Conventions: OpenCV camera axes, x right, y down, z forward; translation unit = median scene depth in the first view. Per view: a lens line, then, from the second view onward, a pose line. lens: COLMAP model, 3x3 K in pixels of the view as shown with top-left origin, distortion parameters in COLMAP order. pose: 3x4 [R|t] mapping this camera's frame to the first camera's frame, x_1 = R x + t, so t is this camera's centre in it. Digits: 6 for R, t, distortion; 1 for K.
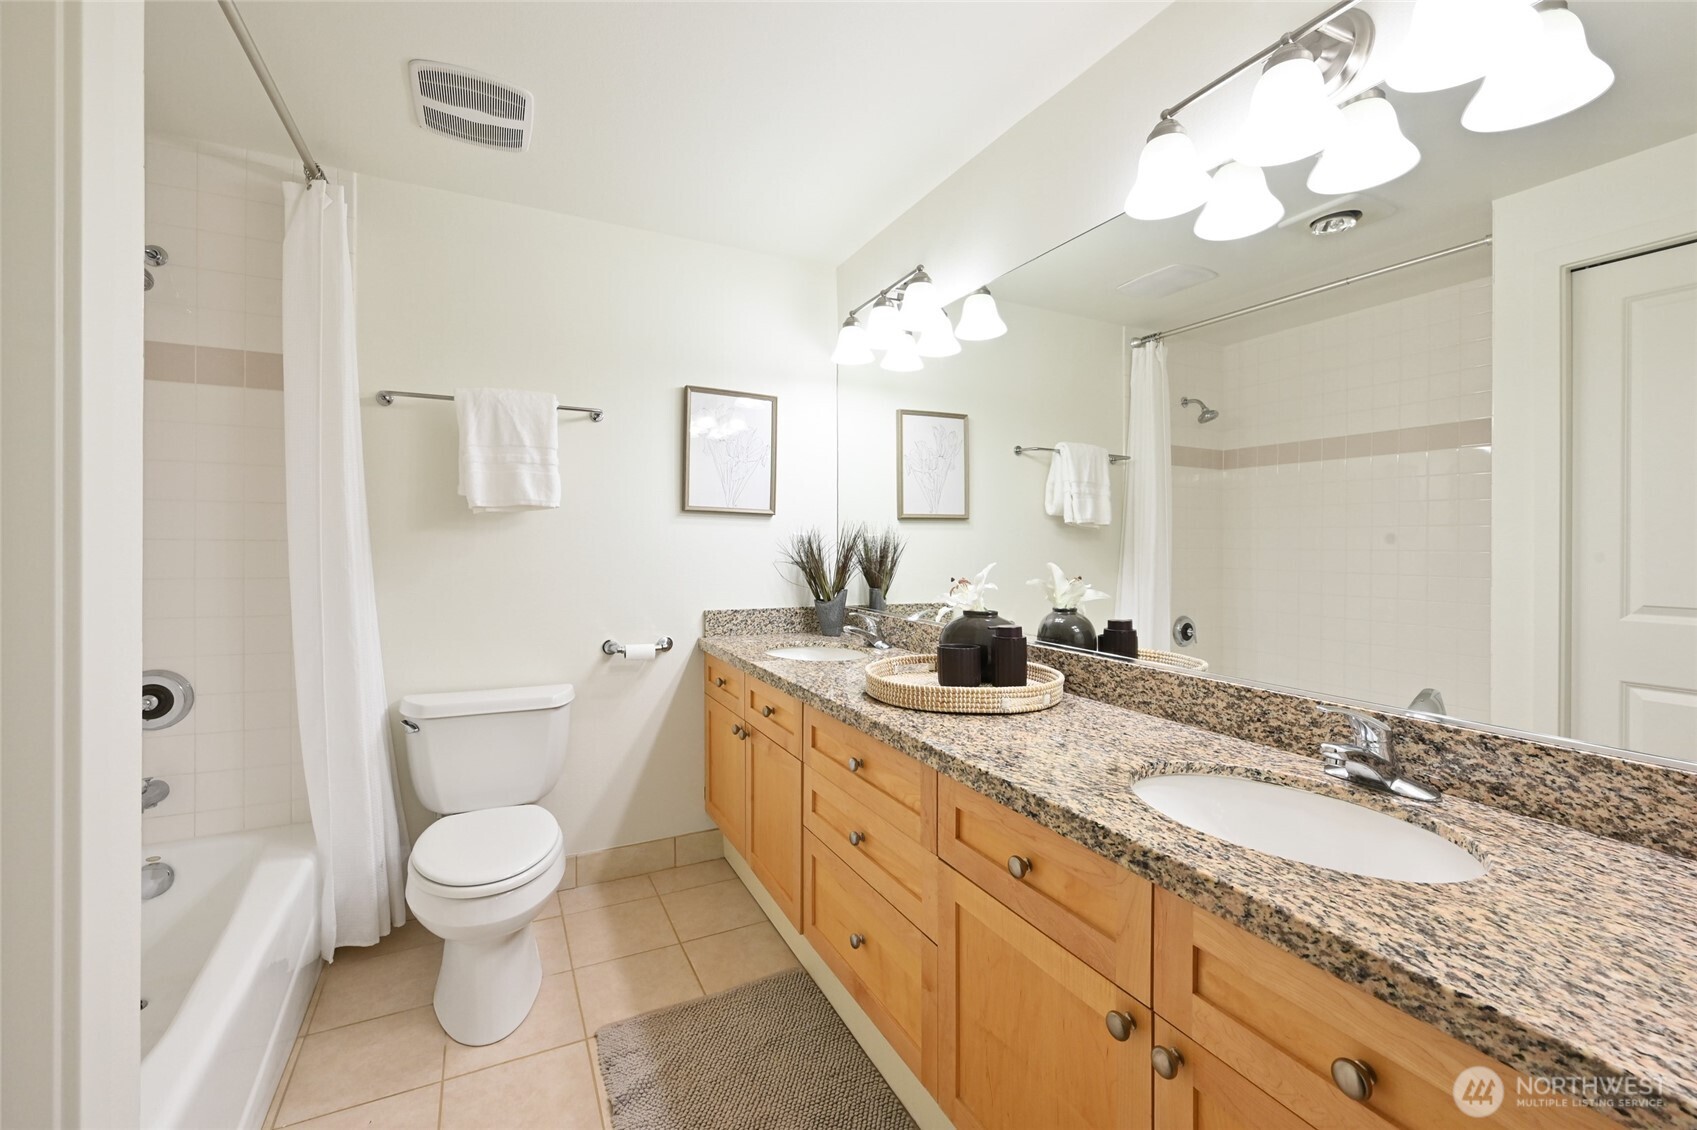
lens RADIAL K [[696.6, 0, 838.2], [0, 696.6, 539.2], [0, 0, 1]] dist [-0.002244, -0.000296]
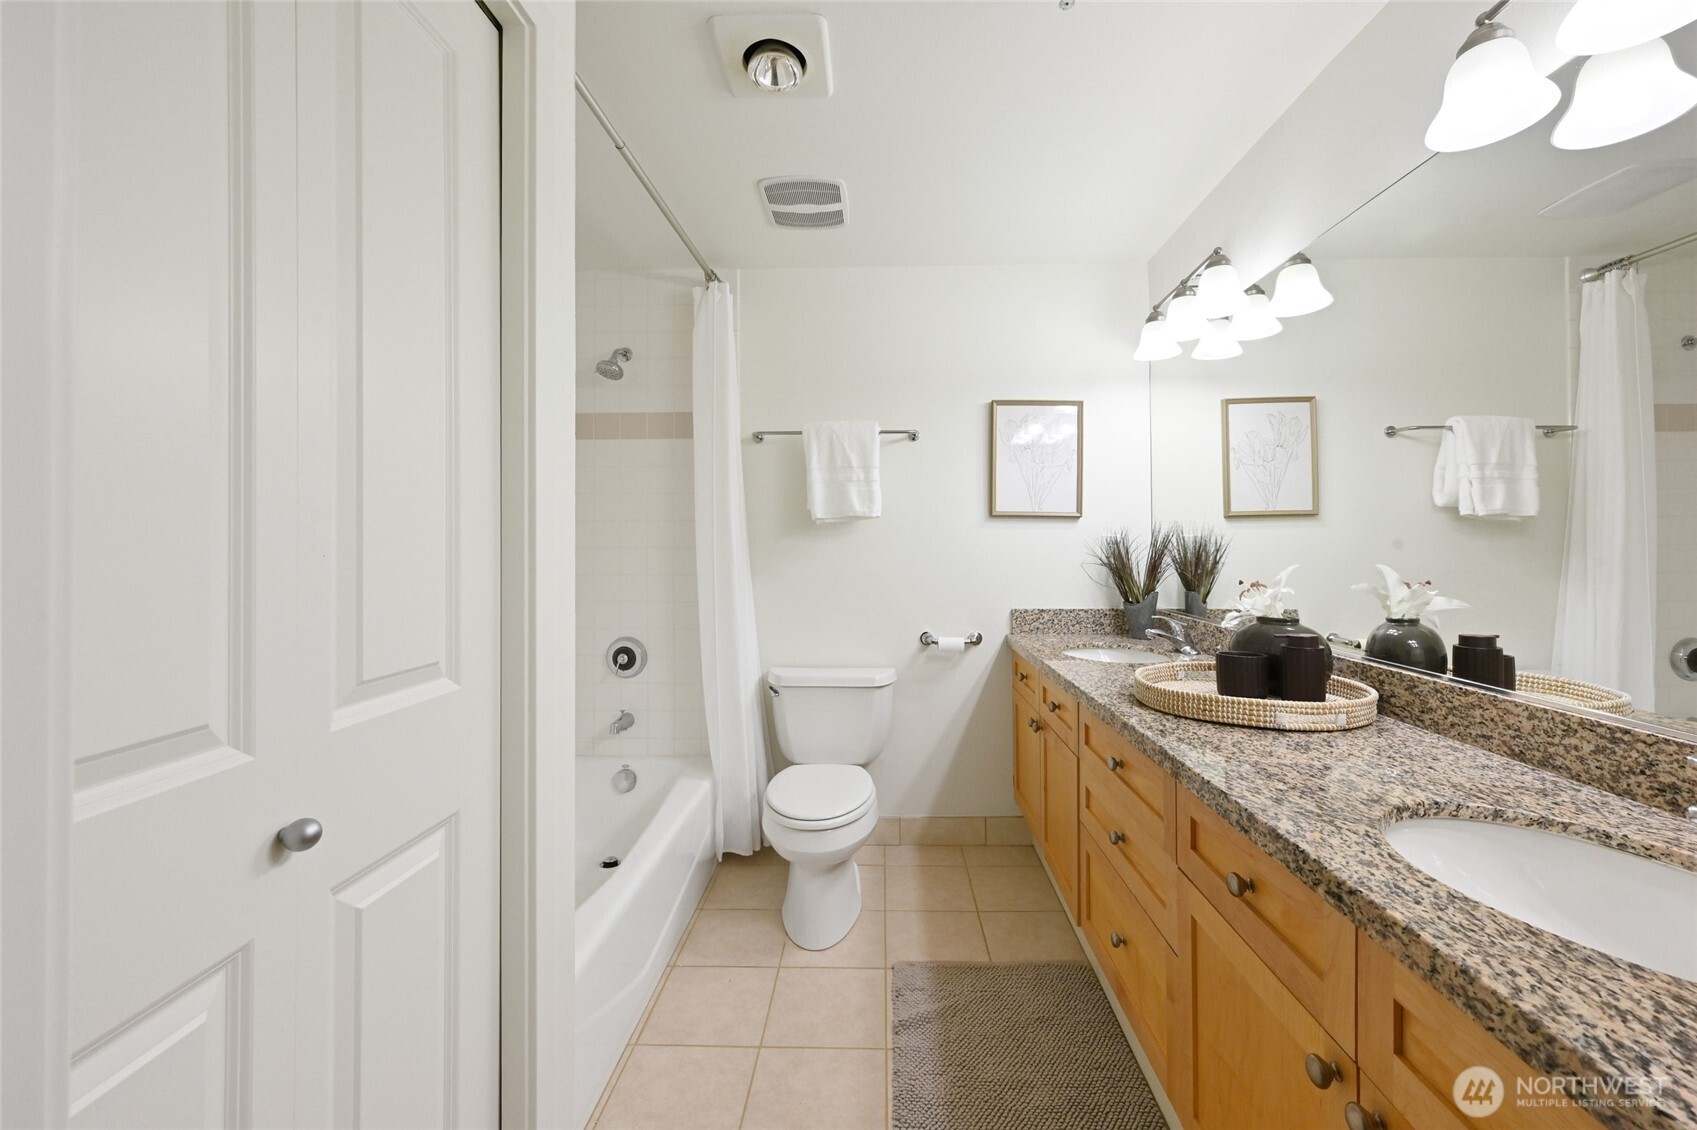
lens RADIAL K [[677.6, 0, 870.5], [0, 677.6, 533.3], [0, 0, 1]] dist [-0.001829, 0.000374]
pose [[0.886526, -0.019831, -0.462253, 0.137959], [0.014305, 0.999778, -0.015457, -0.000656], [0.462457, 0.007090, 0.886614, -0.029230]]
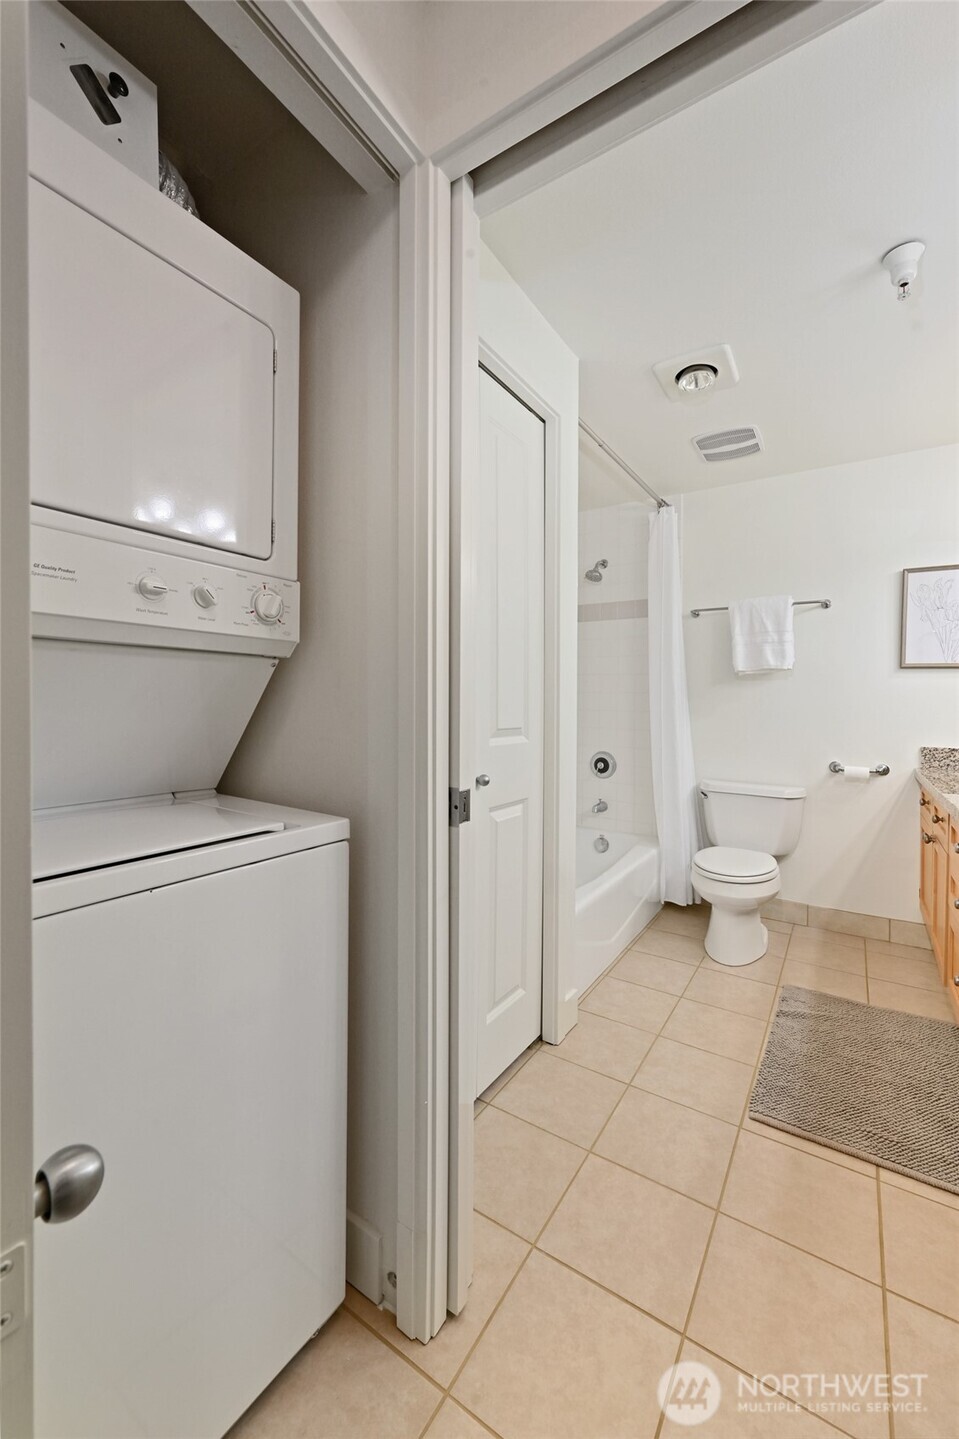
lens RADIAL K [[574.6, 0, 491.6], [0, 574.6, 695.3], [0, 0, 1]] dist [-0.001829, 0.000374]
pose [[0.524583, -0.015969, -0.851209, 0.391612], [-0.003714, 0.999772, -0.021044, 0.048861], [0.851351, 0.014200, 0.524404, -0.263693]]
